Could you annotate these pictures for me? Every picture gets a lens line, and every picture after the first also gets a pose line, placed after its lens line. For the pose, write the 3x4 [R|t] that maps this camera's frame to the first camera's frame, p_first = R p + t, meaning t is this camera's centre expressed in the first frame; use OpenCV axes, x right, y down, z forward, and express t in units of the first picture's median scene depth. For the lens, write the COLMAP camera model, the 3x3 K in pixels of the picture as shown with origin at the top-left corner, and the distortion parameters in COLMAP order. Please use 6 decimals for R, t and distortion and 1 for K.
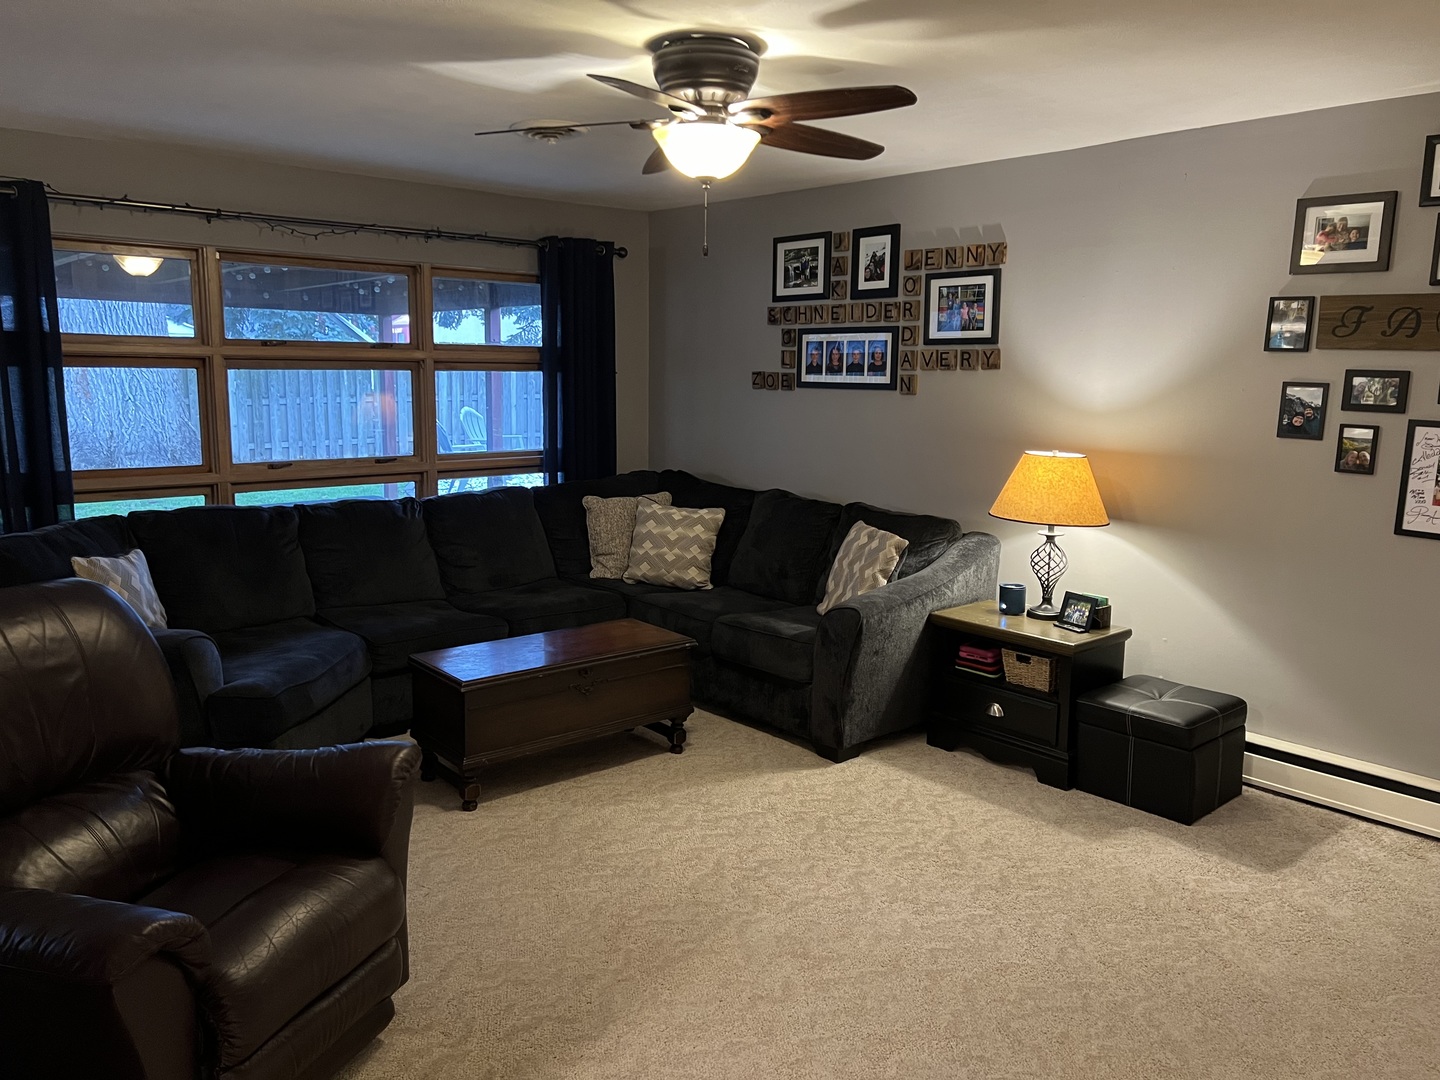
lens RADIAL K [[1080.5, 0, 731.5], [0, 1080.5, 534.9], [0, 0, 1]] dist [0.056402, -0.040338]
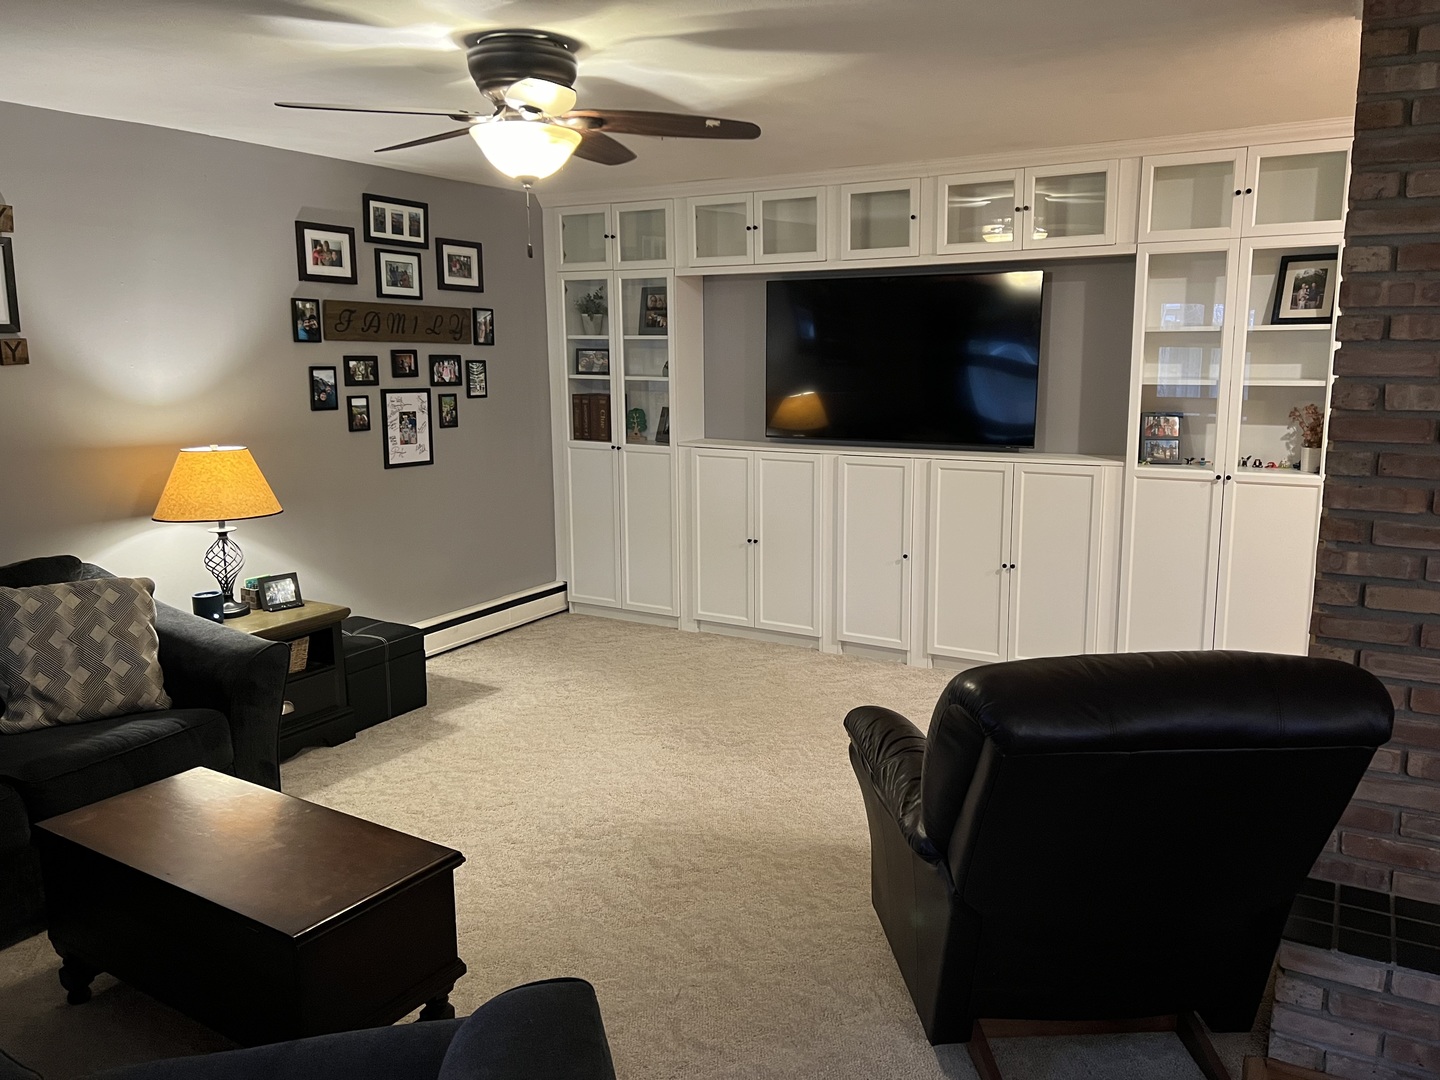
lens RADIAL K [[1080.5, 0, 717.1], [0, 1080.5, 534.0], [0, 0, 1]] dist [0.056402, -0.040338]
pose [[-0.296073, -0.174318, 0.939124, -0.759642], [0.158912, 0.960513, 0.228388, -0.150789], [-0.941853, 0.216858, -0.256681, 0.835099]]
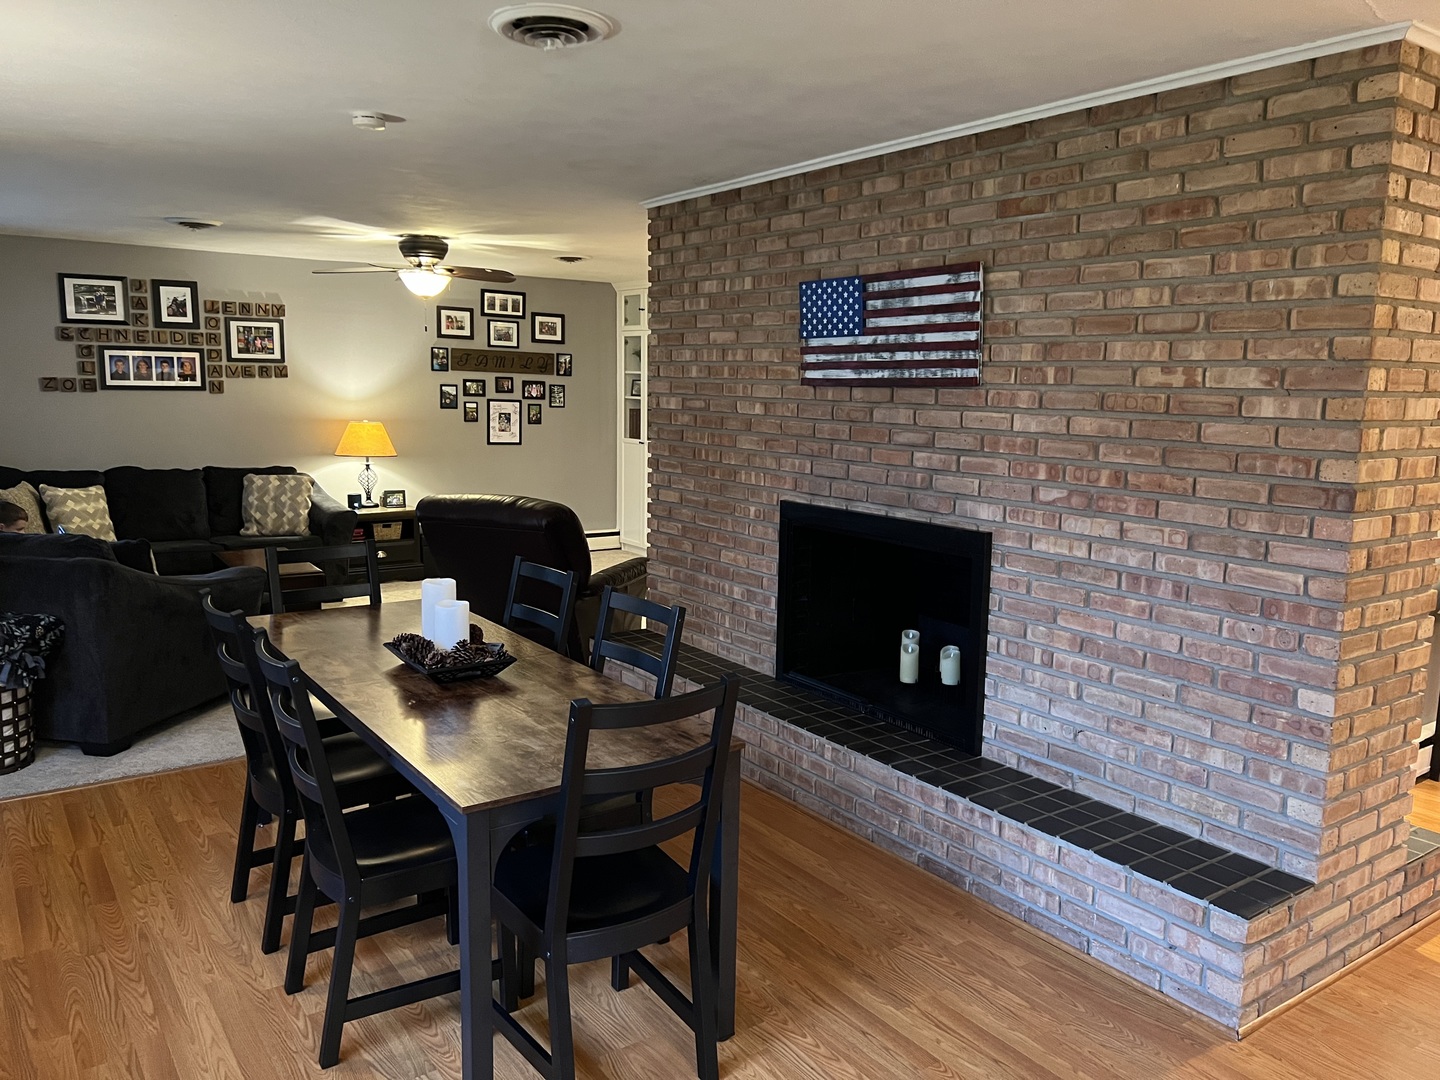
lens RADIAL K [[1080.5, 0, 726.4], [0, 1080.5, 552.9], [0, 0, 1]] dist [0.056402, -0.040338]
pose [[0.117884, -0.166919, 0.978898, -1.557288], [0.142885, 0.978365, 0.149621, -0.044134], [-0.982694, 0.122232, 0.139184, 0.121359]]
